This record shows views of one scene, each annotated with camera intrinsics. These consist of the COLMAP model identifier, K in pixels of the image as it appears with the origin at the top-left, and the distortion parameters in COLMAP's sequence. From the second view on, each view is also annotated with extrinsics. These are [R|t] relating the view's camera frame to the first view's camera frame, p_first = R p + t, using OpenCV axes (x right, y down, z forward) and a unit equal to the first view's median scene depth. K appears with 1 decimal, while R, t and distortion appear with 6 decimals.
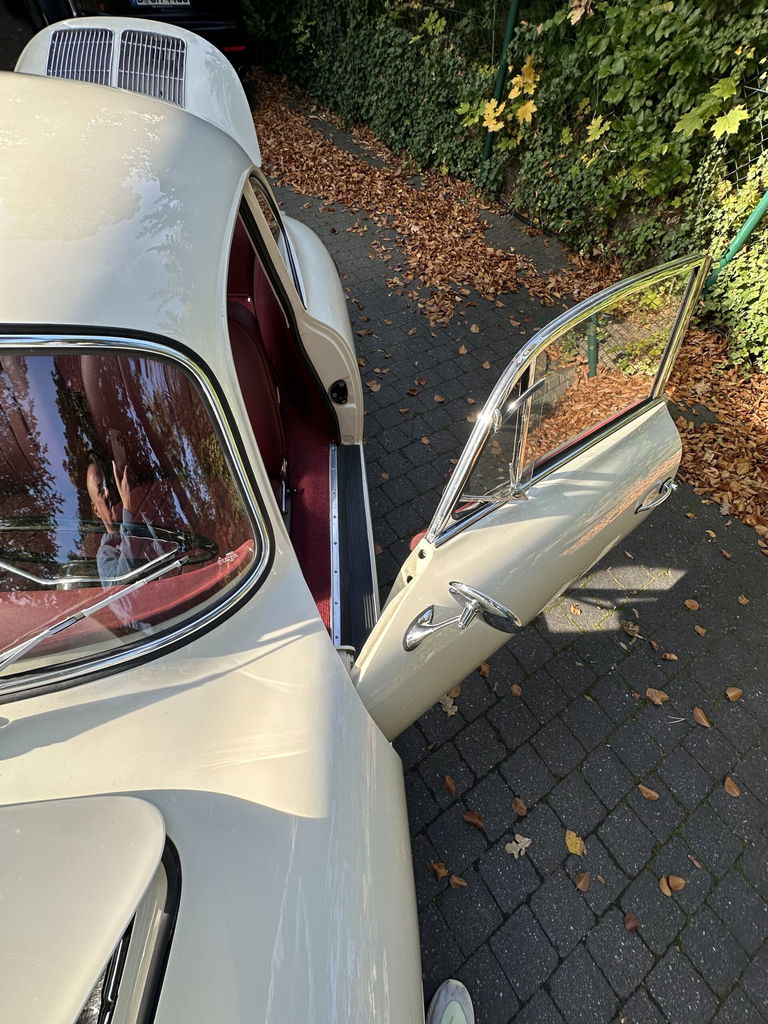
lens RADIAL K [[409.2, 0, 386.2], [0, 409.2, 512.7], [0, 0, 1]] dist [-0.002953, 0.000534]
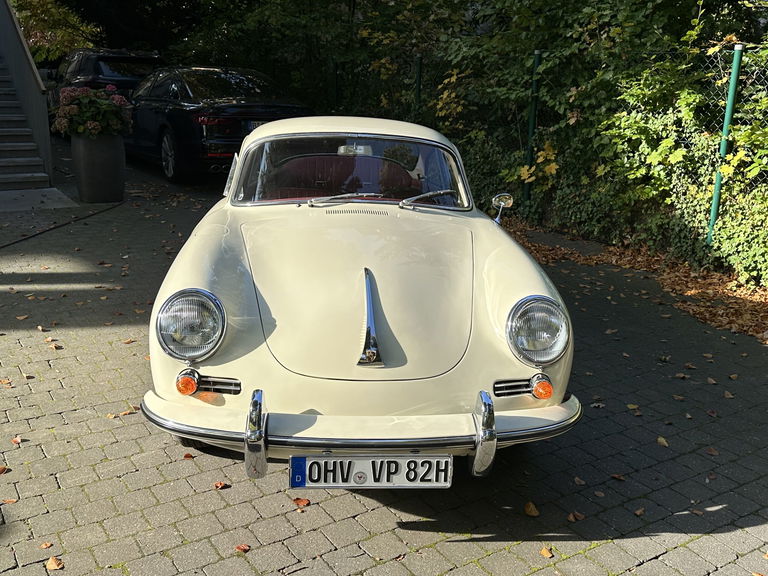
lens RADIAL K [[767.7, 0, 374.3], [0, 767.7, 290.2], [0, 0, 1]] dist [0.080296, 0.000000]
pose [[0.999709, -0.017464, -0.016640, -0.194707], [0.002266, 0.754746, -0.656013, 0.926392], [0.024016, 0.655785, 0.754566, -0.635615]]
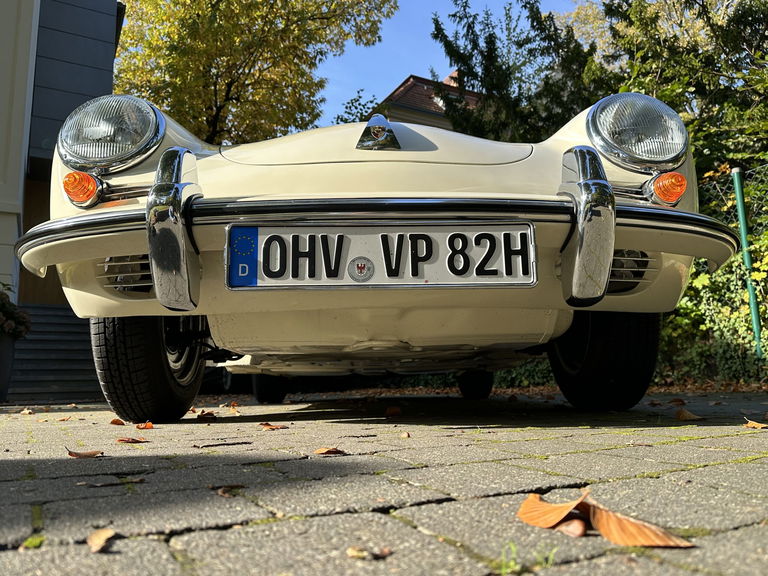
lens RADIAL K [[609.2, 0, 379.1], [0, 609.2, 283.0], [0, 0, 1]] dist [0.083625, -0.113465]
pose [[0.995329, -0.081511, -0.051733, -0.199608], [-0.015545, 0.393558, -0.919169, 0.859162], [0.095282, 0.915679, 0.390452, -0.048397]]
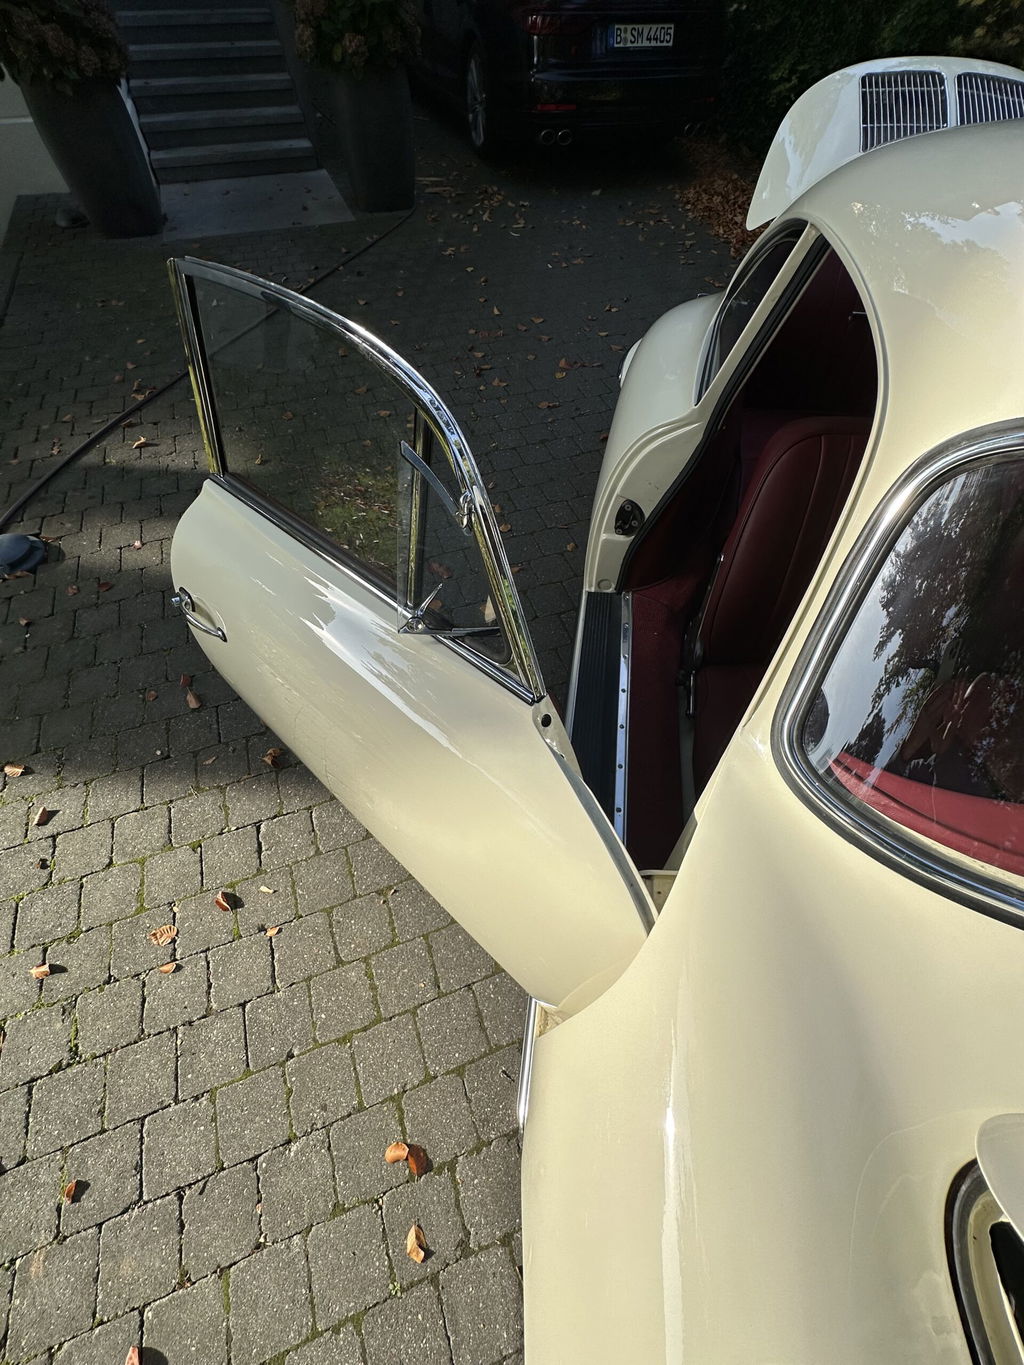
lens RADIAL K [[545.4, 0, 512.3], [0, 545.4, 682.1], [0, 0, 1]] dist [-0.002953, 0.000534]
pose [[0.975377, 0.158913, -0.152926, -0.499485], [-0.163727, 0.986316, -0.019338, 0.031072], [0.147760, 0.043900, 0.988048, -0.024432]]
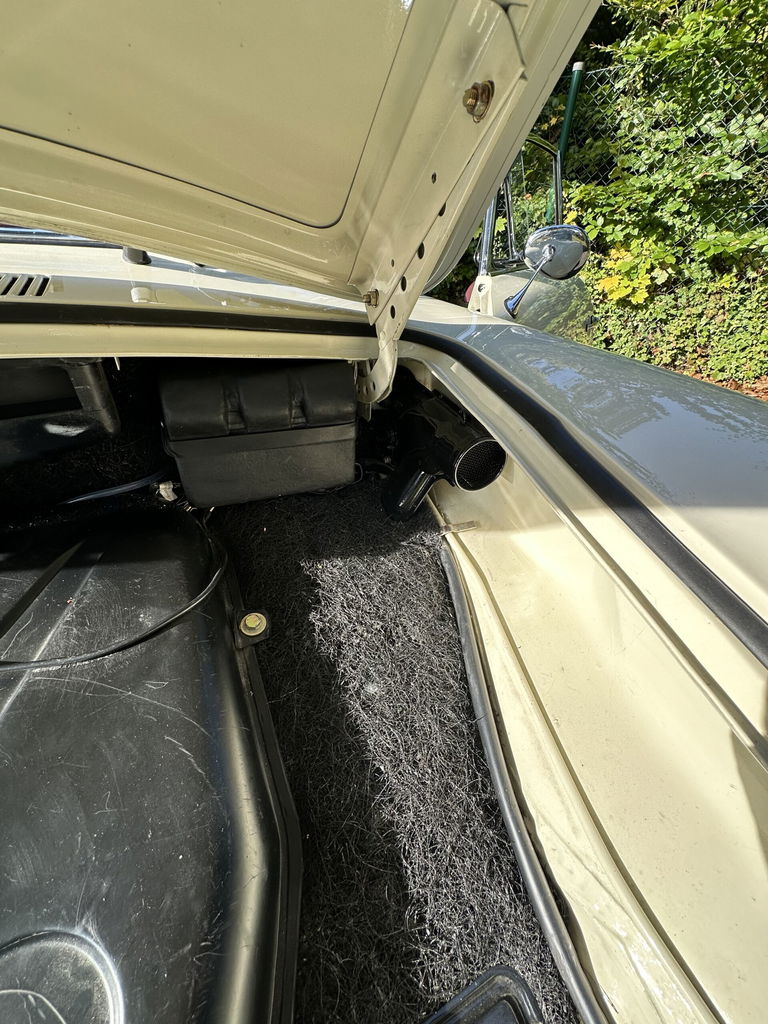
lens RADIAL K [[409.2, 0, 385.7], [0, 409.2, 513.5], [0, 0, 1]] dist [-0.002953, 0.000534]
pose [[0.930775, -0.238184, 0.277357, -0.153838], [0.319356, 0.898998, -0.299689, 0.222965], [-0.177962, 0.367519, 0.912831, 0.041603]]
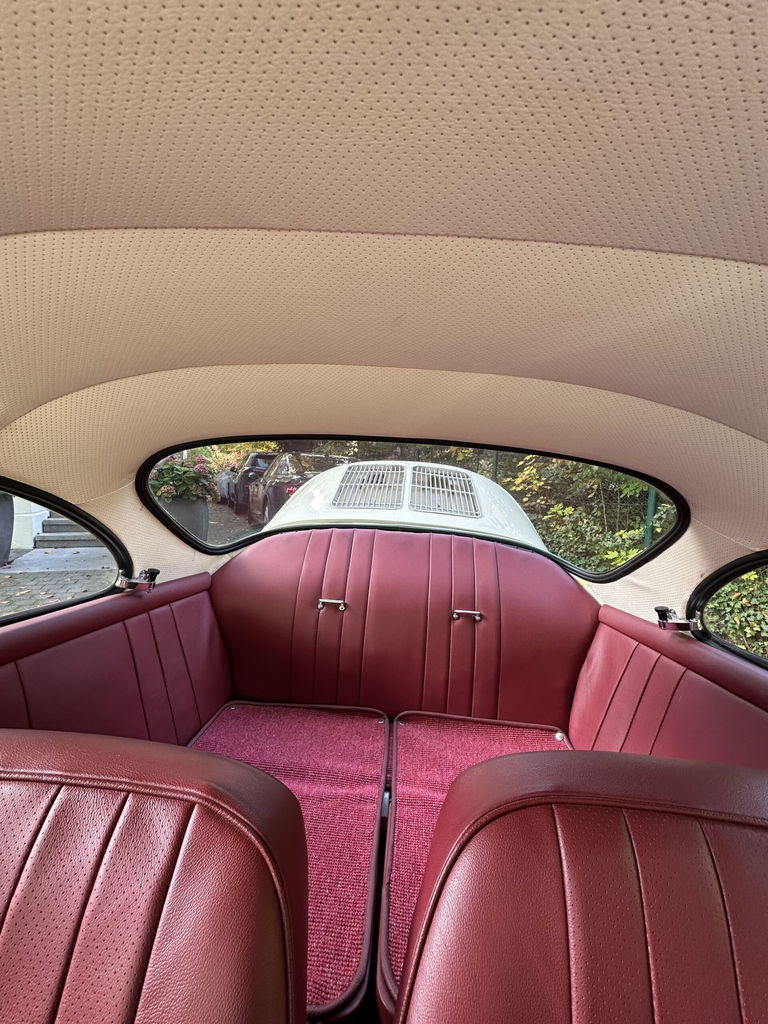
lens RADIAL K [[409.2, 0, 385.1], [0, 409.2, 513.9], [0, 0, 1]] dist [-0.002953, 0.000534]
pose [[0.988885, 0.015275, -0.147897, -0.250754], [-0.126585, 0.608284, -0.783561, -0.129224], [0.077994, 0.793573, 0.603456, 0.207443]]
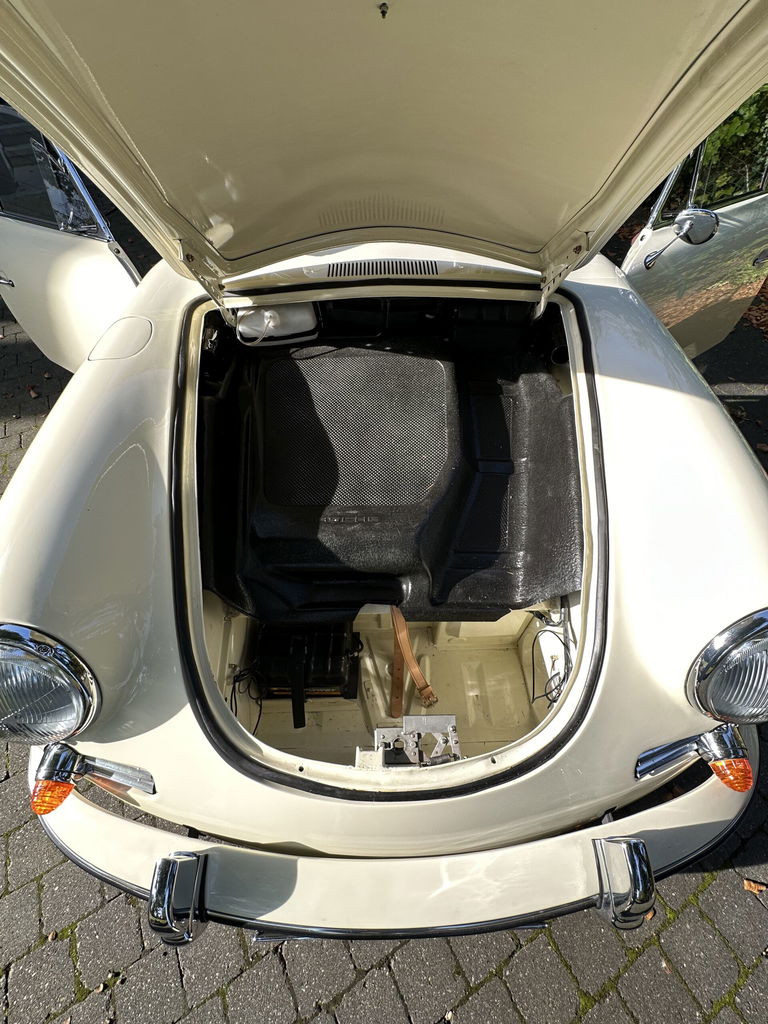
lens RADIAL K [[409.2, 0, 386.3], [0, 409.2, 513.6], [0, 0, 1]] dist [-0.002953, 0.000534]
pose [[0.995982, 0.005282, -0.089395, -0.201910], [-0.011908, 0.997206, -0.073747, 0.337000], [0.088756, 0.074515, 0.993262, -0.188596]]
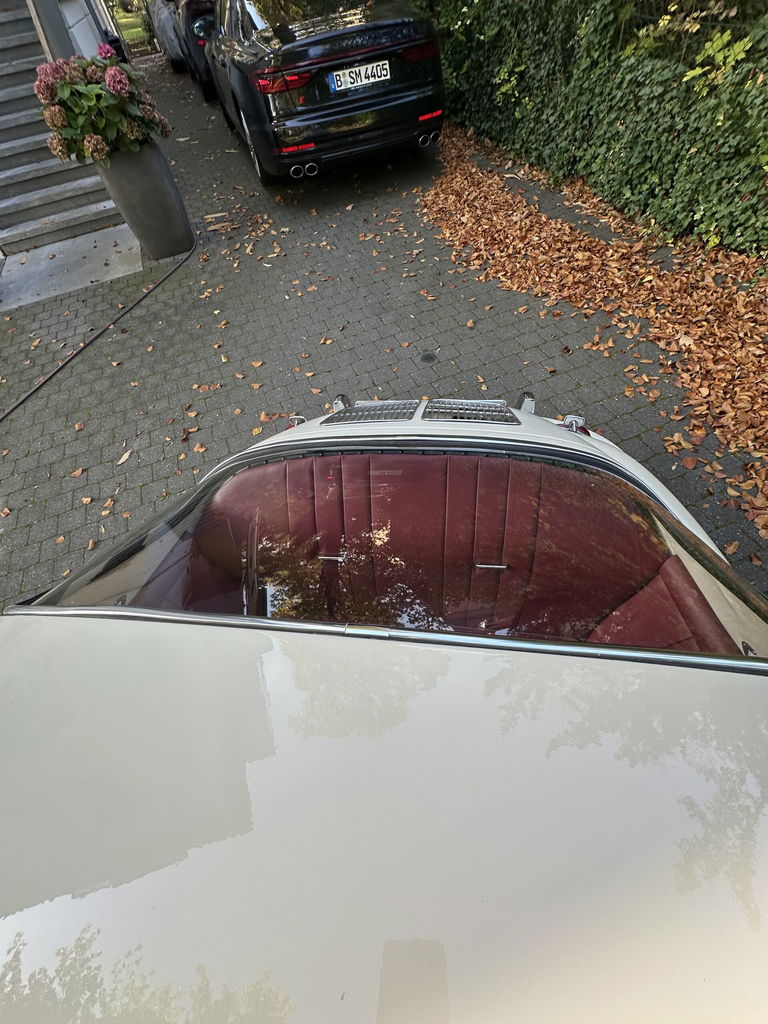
lens RADIAL K [[409.2, 0, 386.6], [0, 409.2, 512.0], [0, 0, 1]] dist [-0.002953, 0.000534]
pose [[0.967402, 0.073912, -0.242219, -0.238253], [-0.078200, 0.996905, -0.008123, -0.349647], [0.240869, 0.026800, 0.970188, 0.191226]]
